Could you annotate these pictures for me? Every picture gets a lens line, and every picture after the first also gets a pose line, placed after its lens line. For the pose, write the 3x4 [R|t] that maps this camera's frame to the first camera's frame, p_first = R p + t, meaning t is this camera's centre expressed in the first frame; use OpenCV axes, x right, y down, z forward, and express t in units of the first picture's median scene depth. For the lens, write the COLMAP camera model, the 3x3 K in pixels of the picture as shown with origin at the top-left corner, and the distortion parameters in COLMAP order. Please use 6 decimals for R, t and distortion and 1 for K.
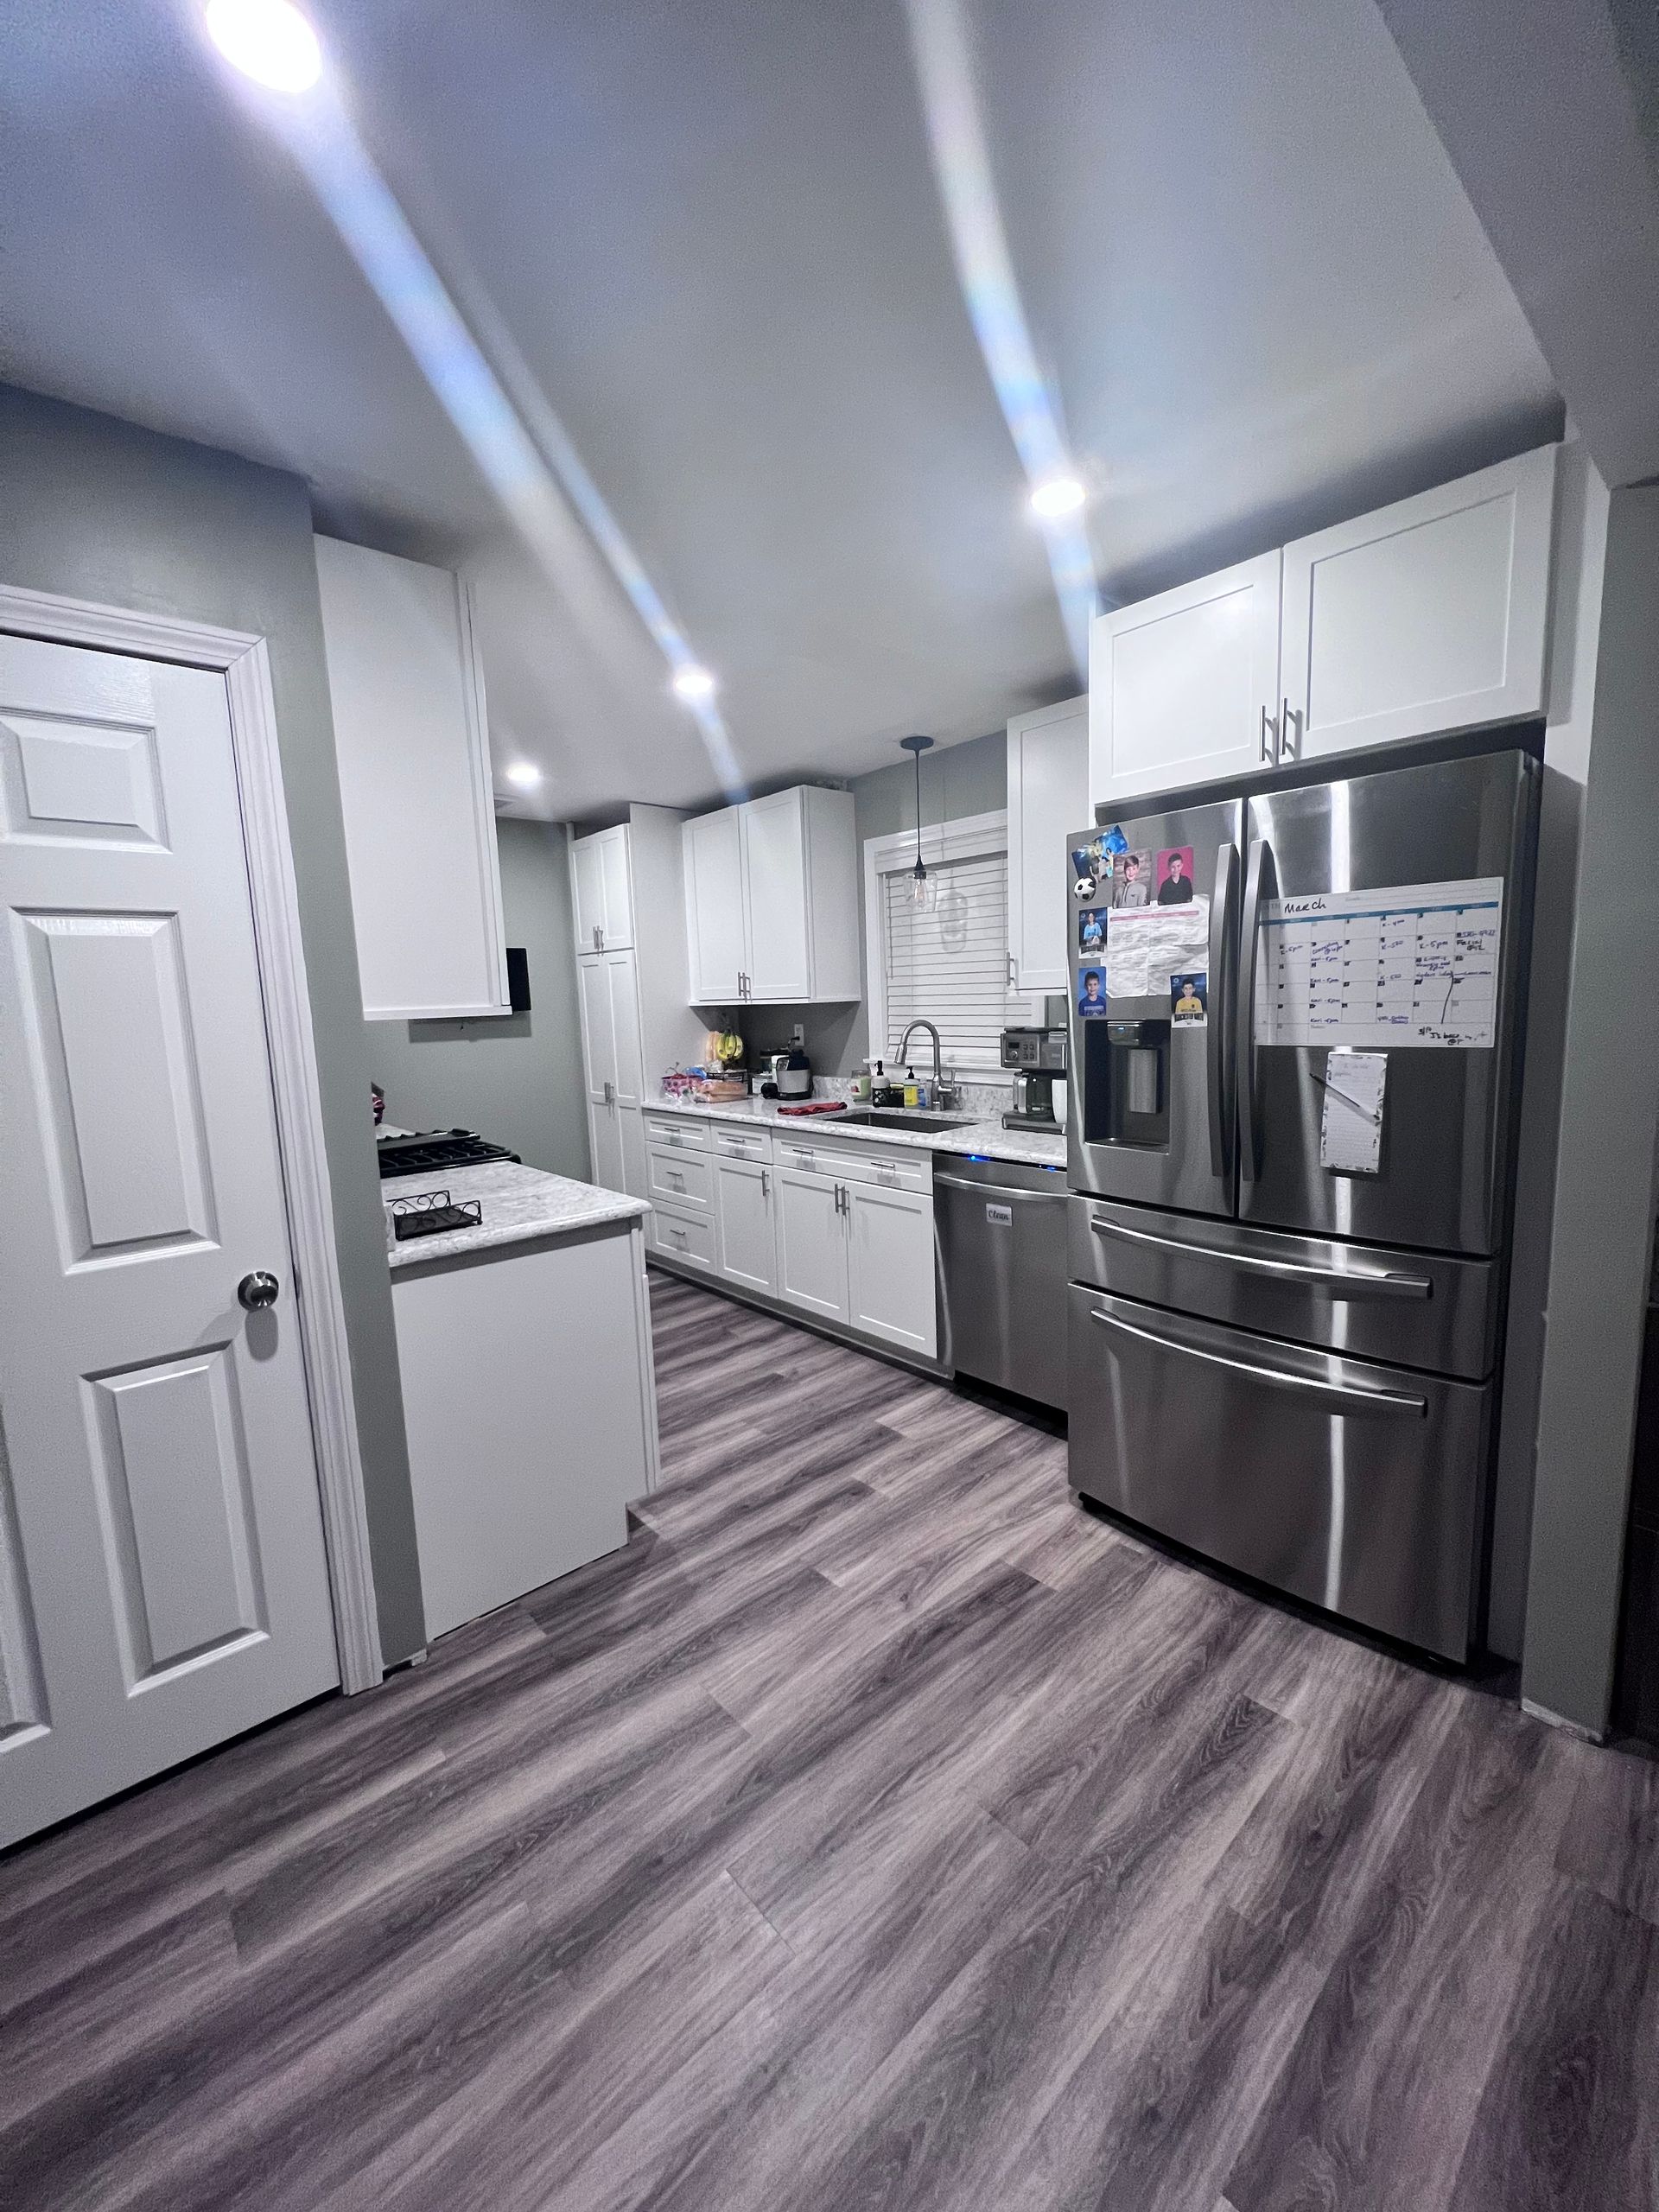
lens RADIAL K [[879.0, 0, 822.4], [0, 879.0, 1110.8], [0, 0, 1]] dist [0.001449, -0.000420]
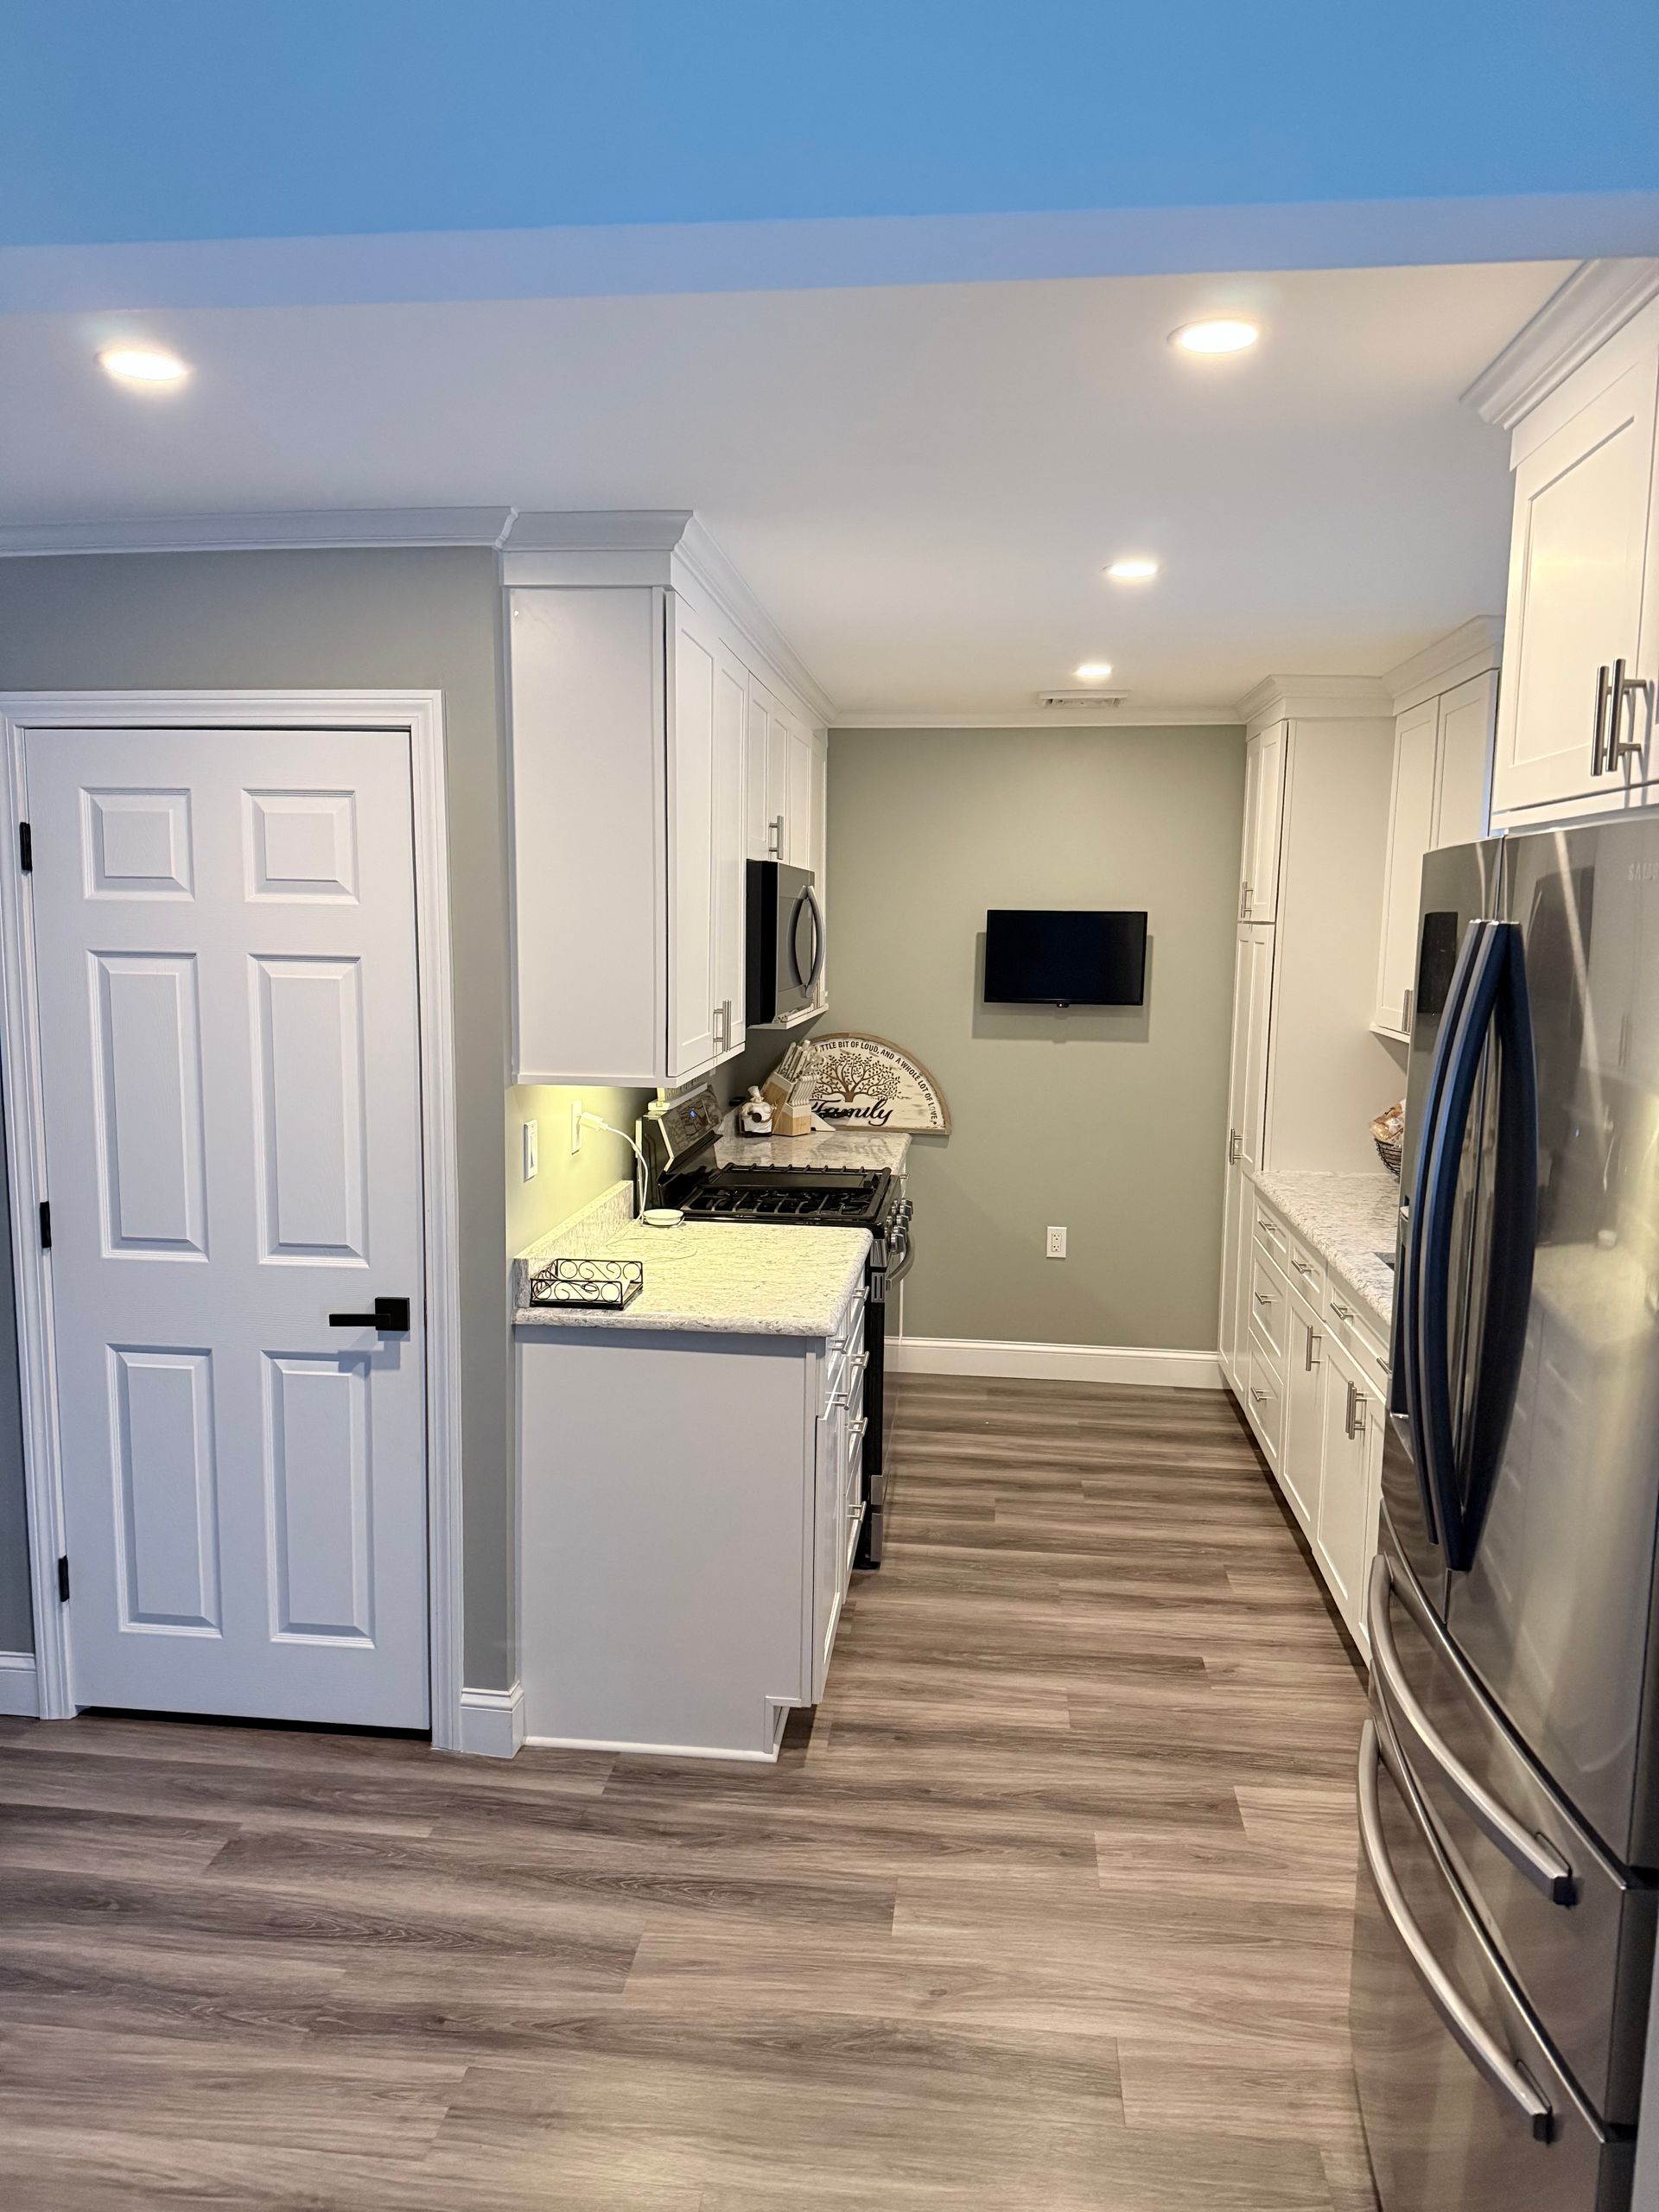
lens RADIAL K [[1553.8, 0, 812.9], [0, 1553.8, 1098.5], [0, 0, 1]] dist [0.037984, -0.039339]
pose [[0.666290, 0.129863, -0.734298, 0.920653], [-0.130191, 0.989853, 0.056925, -0.199385], [0.734239, 0.057671, 0.676437, 0.092686]]
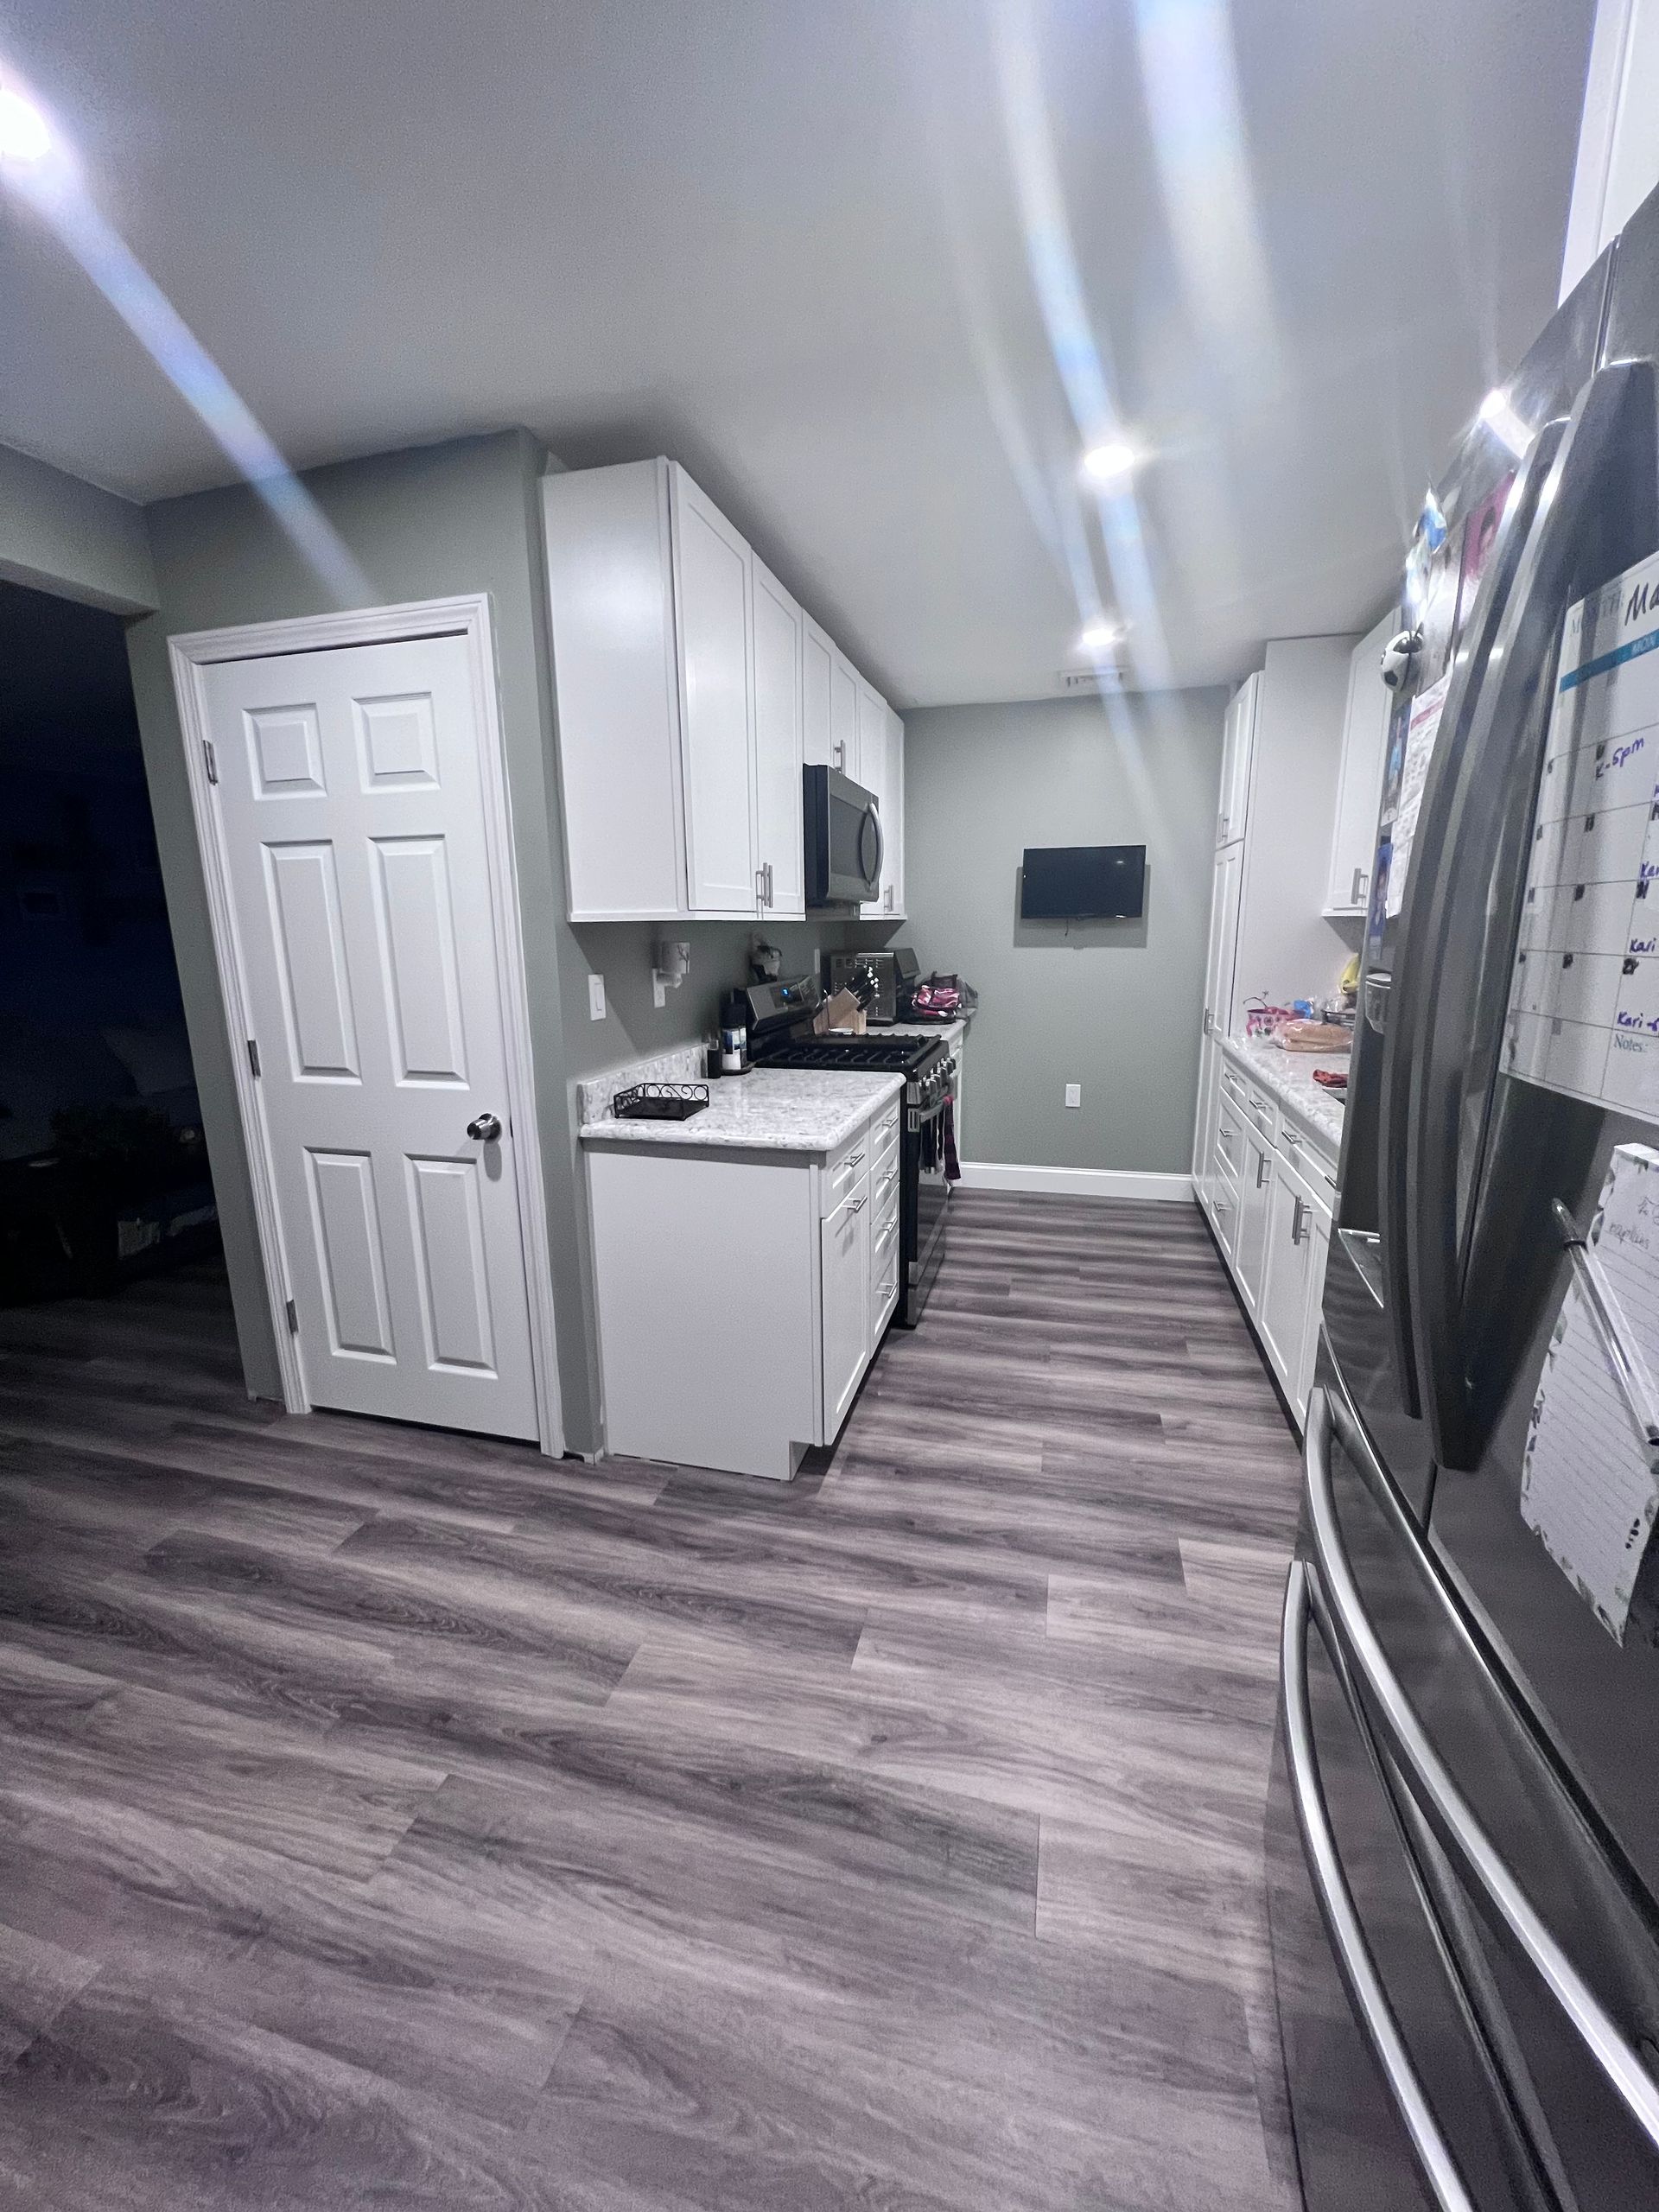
lens RADIAL K [[879.0, 0, 822.4], [0, 879.0, 1110.8], [0, 0, 1]] dist [0.001449, -0.000420]
pose [[0.544297, 0.198814, -0.814993, 0.630739], [-0.113110, 0.980032, 0.163533, -0.082882], [0.831232, 0.003173, 0.555917, 0.620692]]
